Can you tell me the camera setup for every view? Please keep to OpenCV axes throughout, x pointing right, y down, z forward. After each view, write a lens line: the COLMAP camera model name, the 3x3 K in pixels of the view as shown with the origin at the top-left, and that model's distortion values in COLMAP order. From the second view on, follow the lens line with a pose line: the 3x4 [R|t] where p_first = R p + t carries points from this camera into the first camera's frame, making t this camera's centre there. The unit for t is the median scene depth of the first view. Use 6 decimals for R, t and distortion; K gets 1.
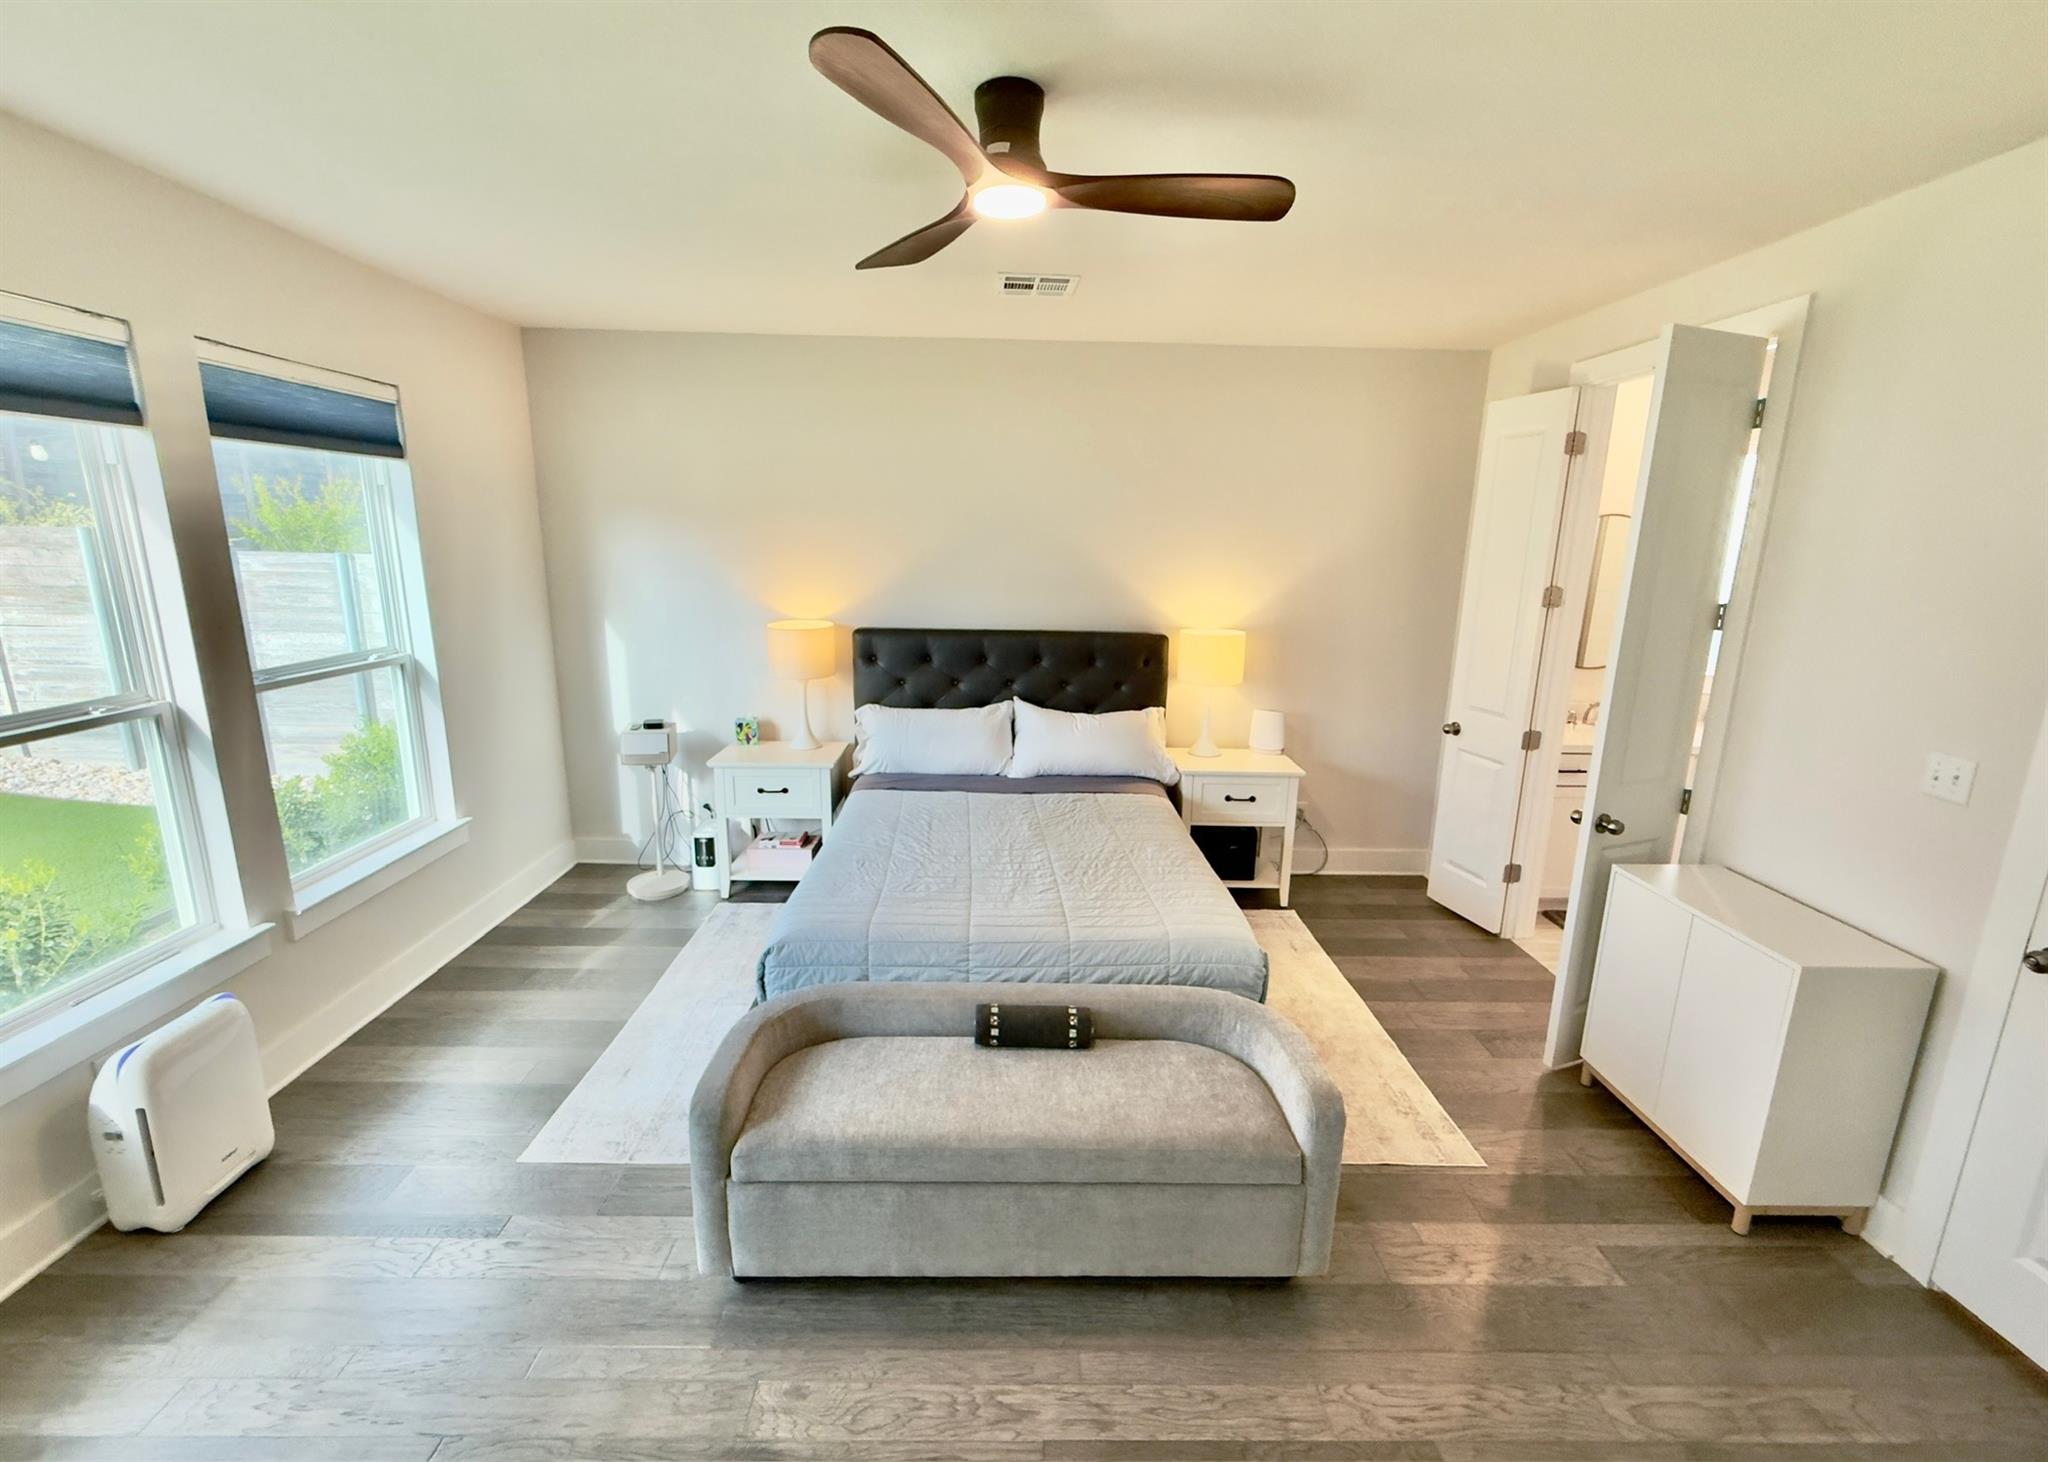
lens RADIAL K [[880.7, 0, 1024.0], [0, 880.7, 731.0], [0, 0, 1]] dist [-0.000534, -0.000179]
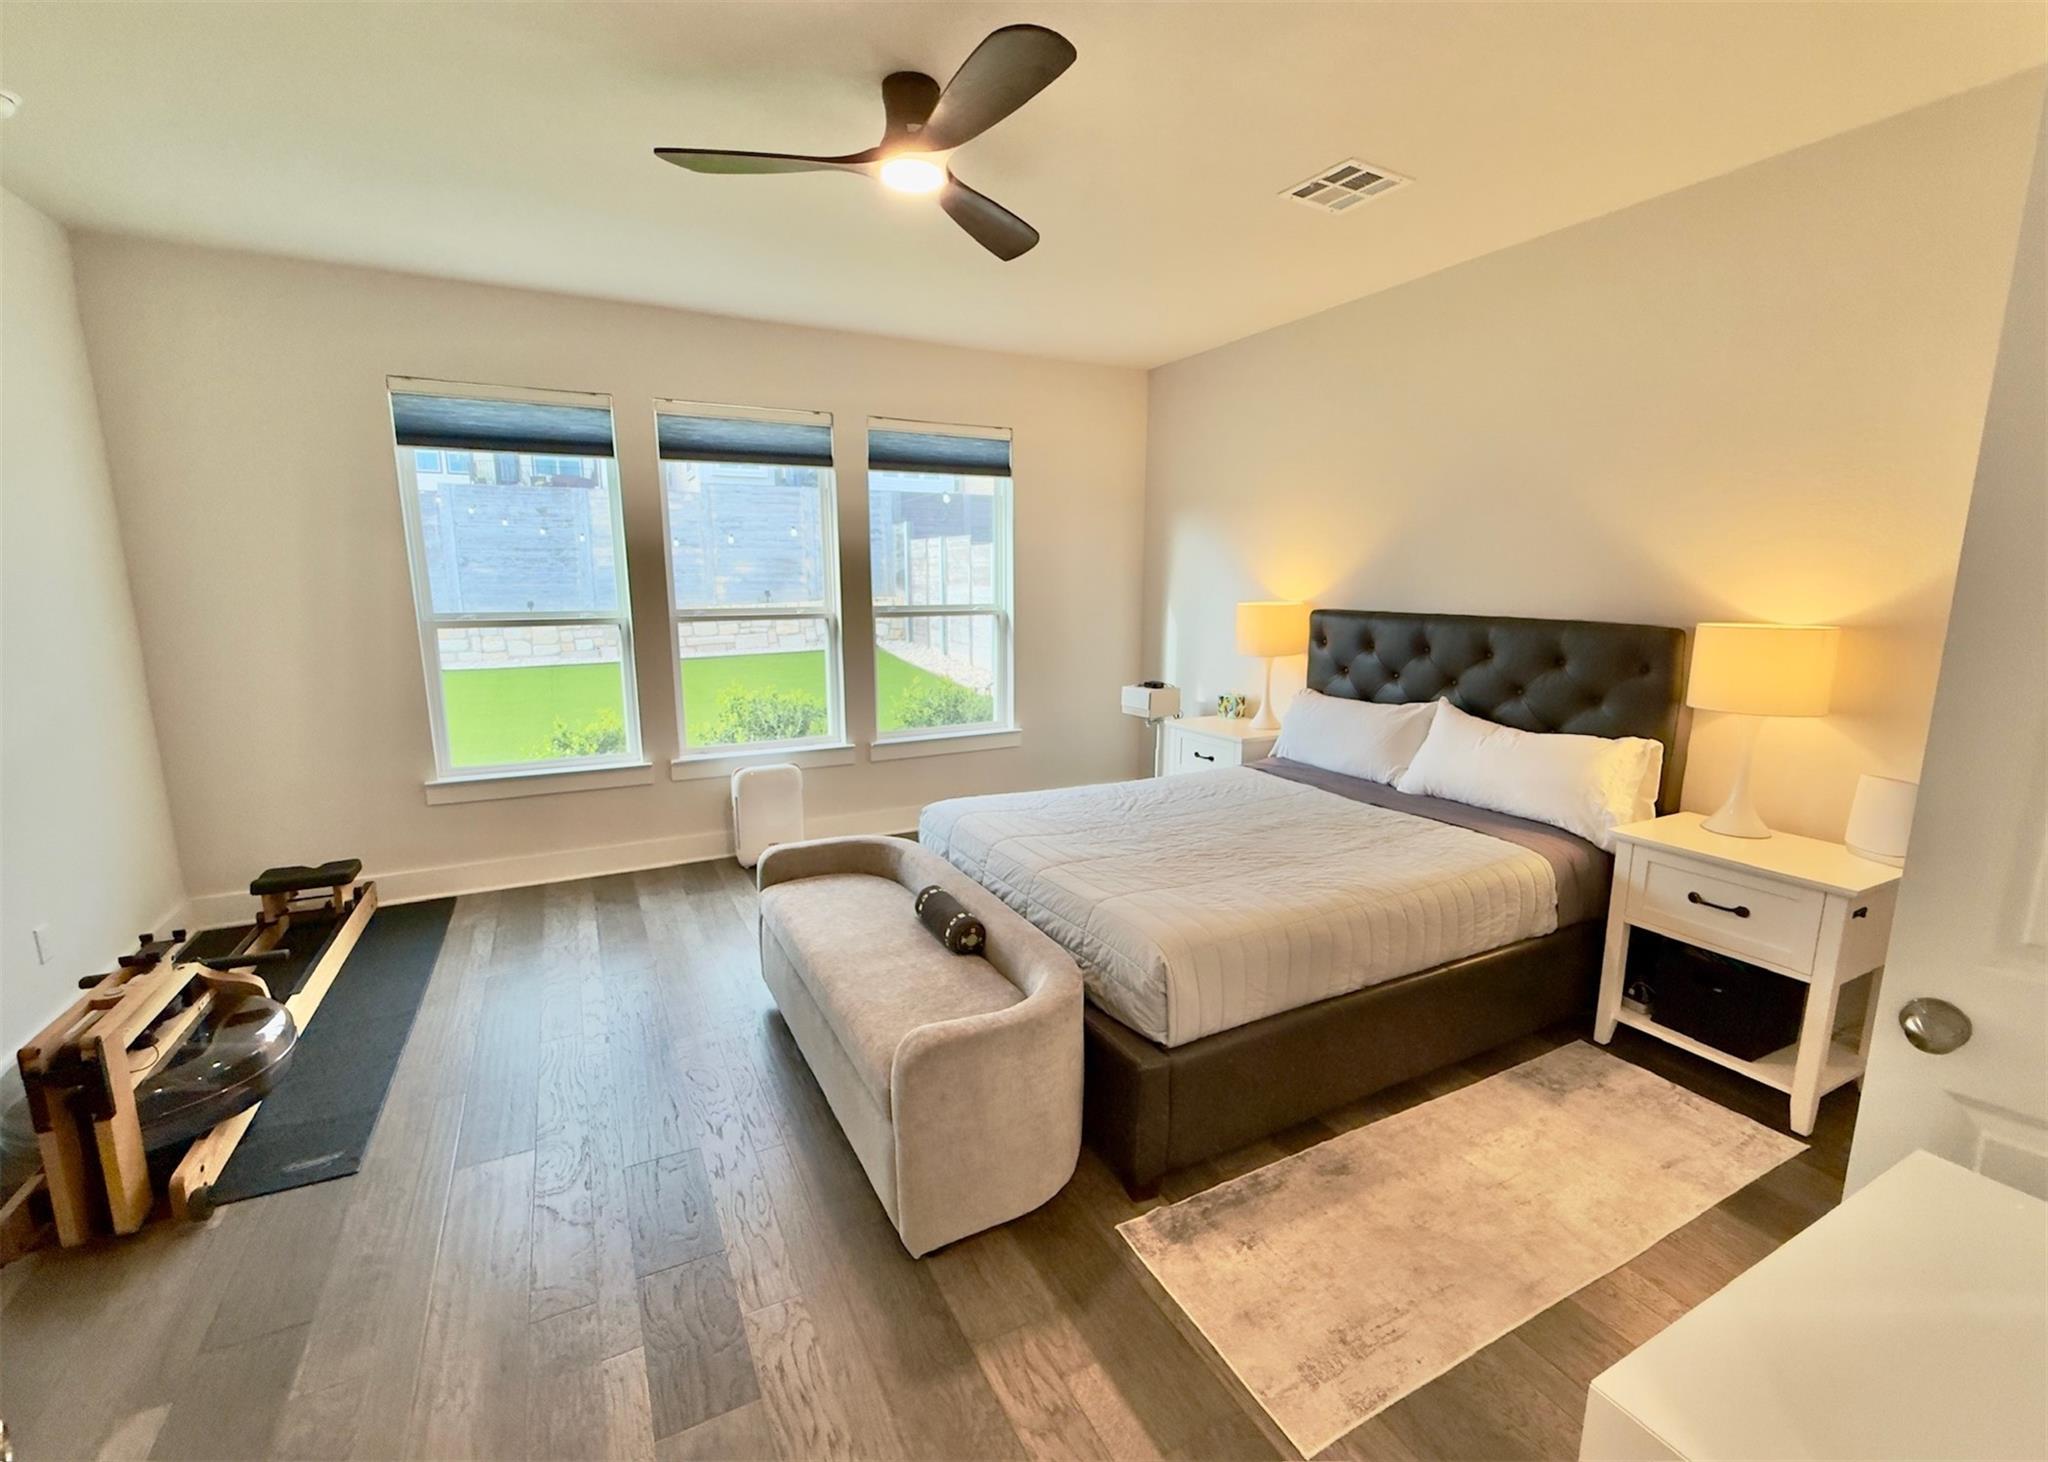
lens RADIAL K [[877.1, 0, 1015.6], [0, 877.1, 728.9], [0, 0, 1]] dist [0.000050, -0.000064]
pose [[0.442848, 0.137952, -0.885920, 0.687685], [-0.188181, 0.980385, 0.058595, 0.020305], [0.876626, 0.140765, 0.460122, 0.387722]]
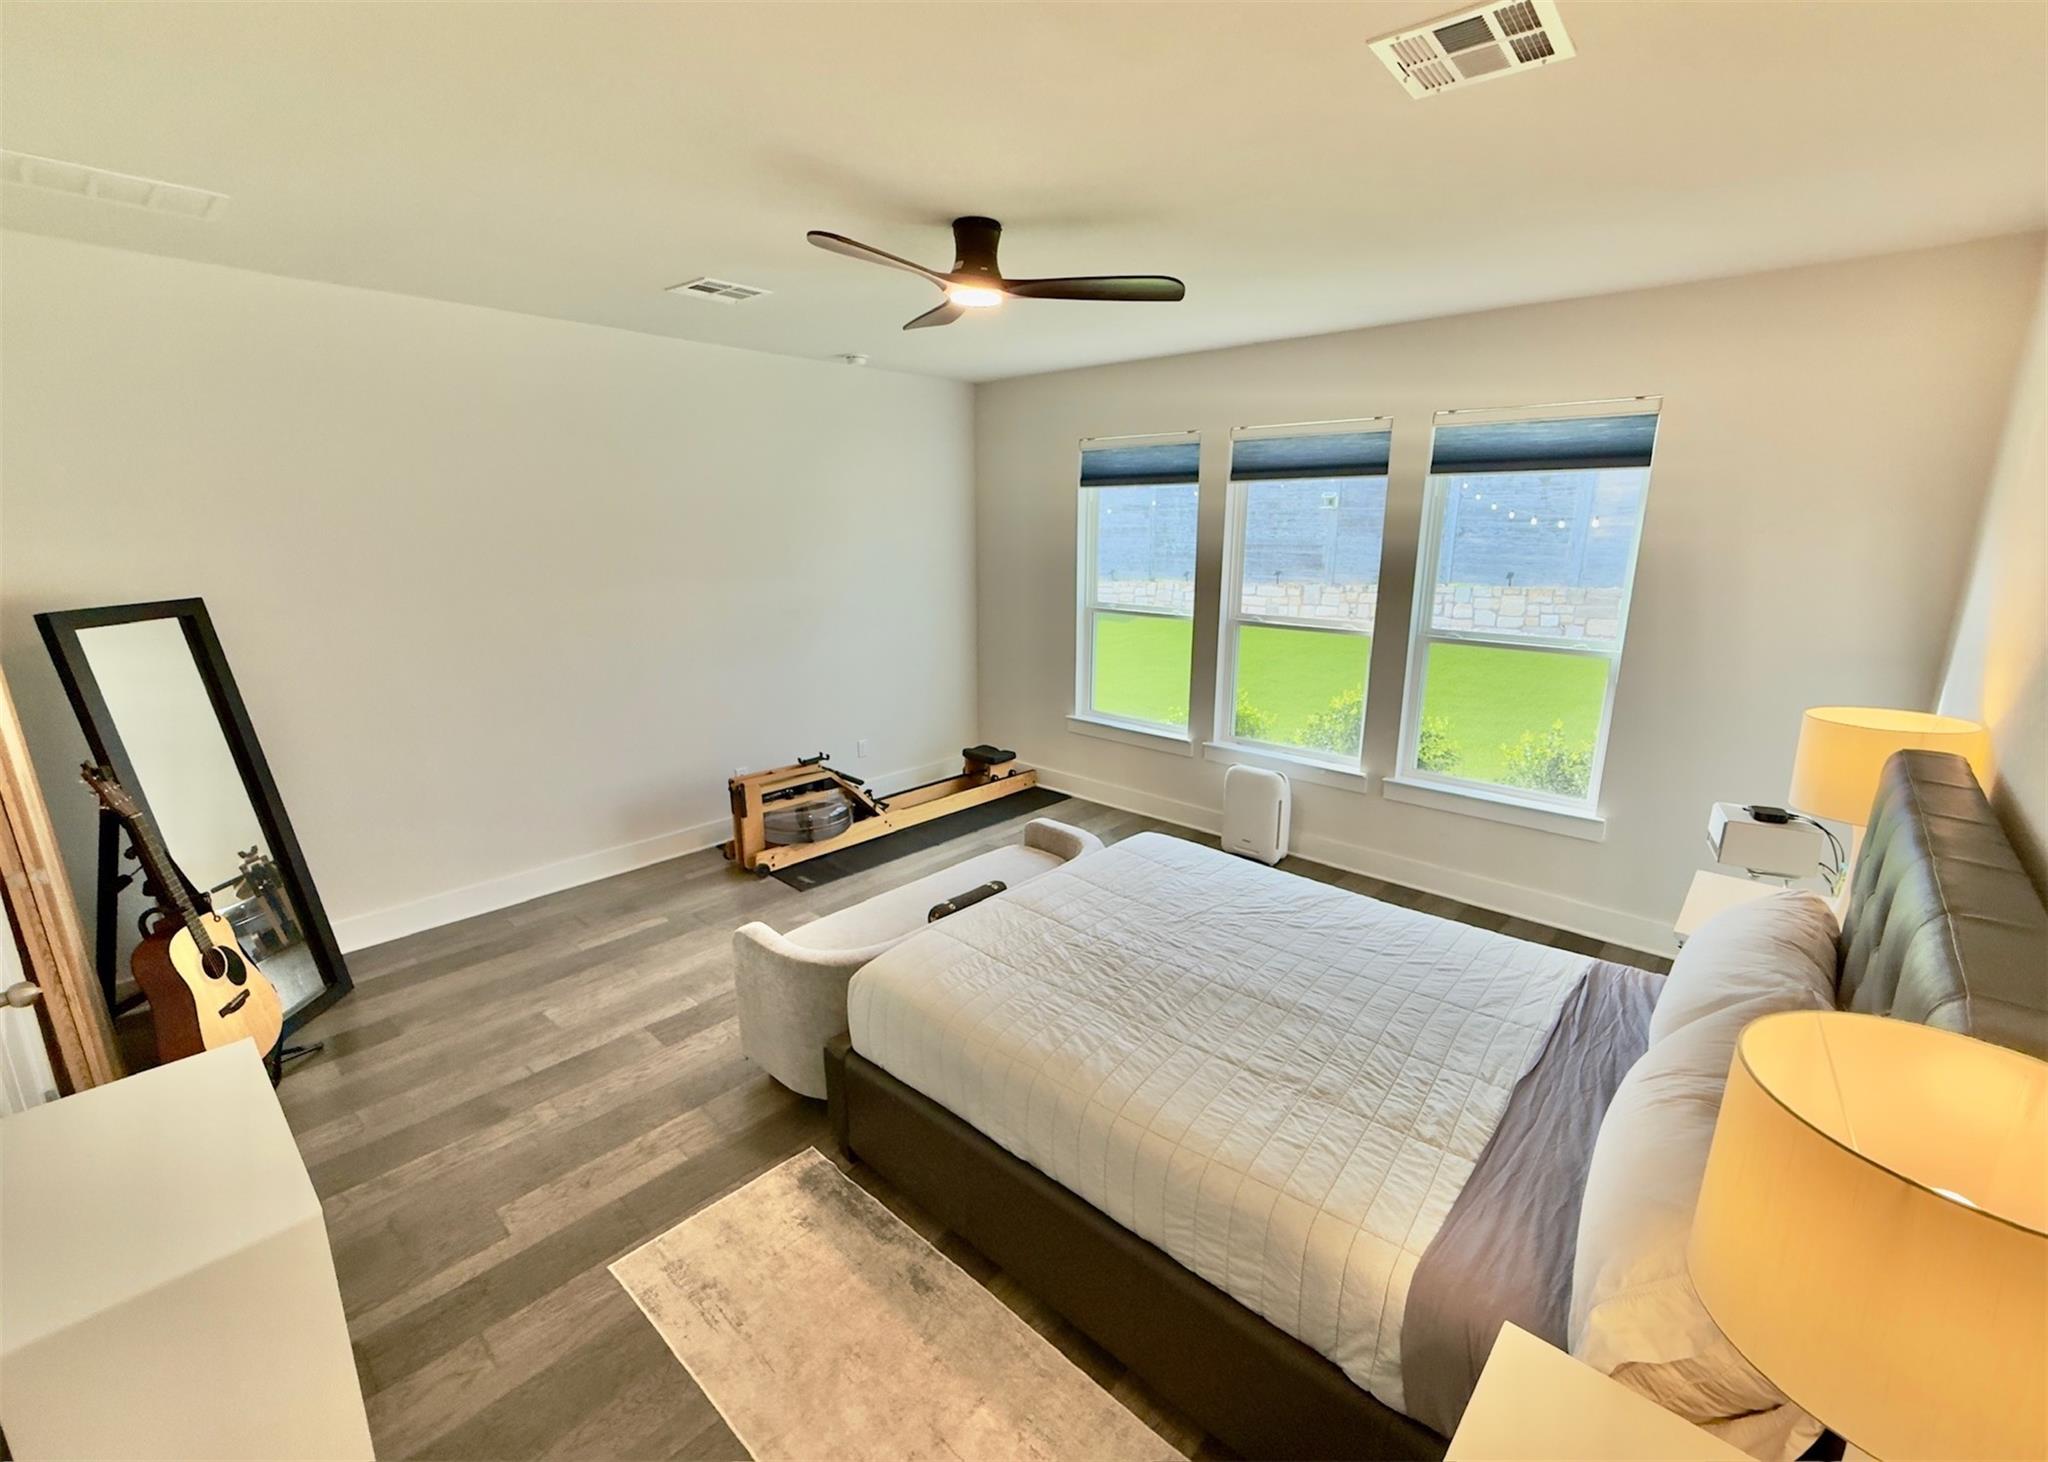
lens RADIAL K [[877.1, 0, 1015.6], [0, 877.1, 728.9], [0, 0, 1]] dist [0.000050, -0.000064]
pose [[-0.694854, 0.149509, -0.703438, 0.599058], [-0.170676, 0.915920, 0.363263, -0.279568], [0.698604, 0.372475, -0.610913, 1.243665]]
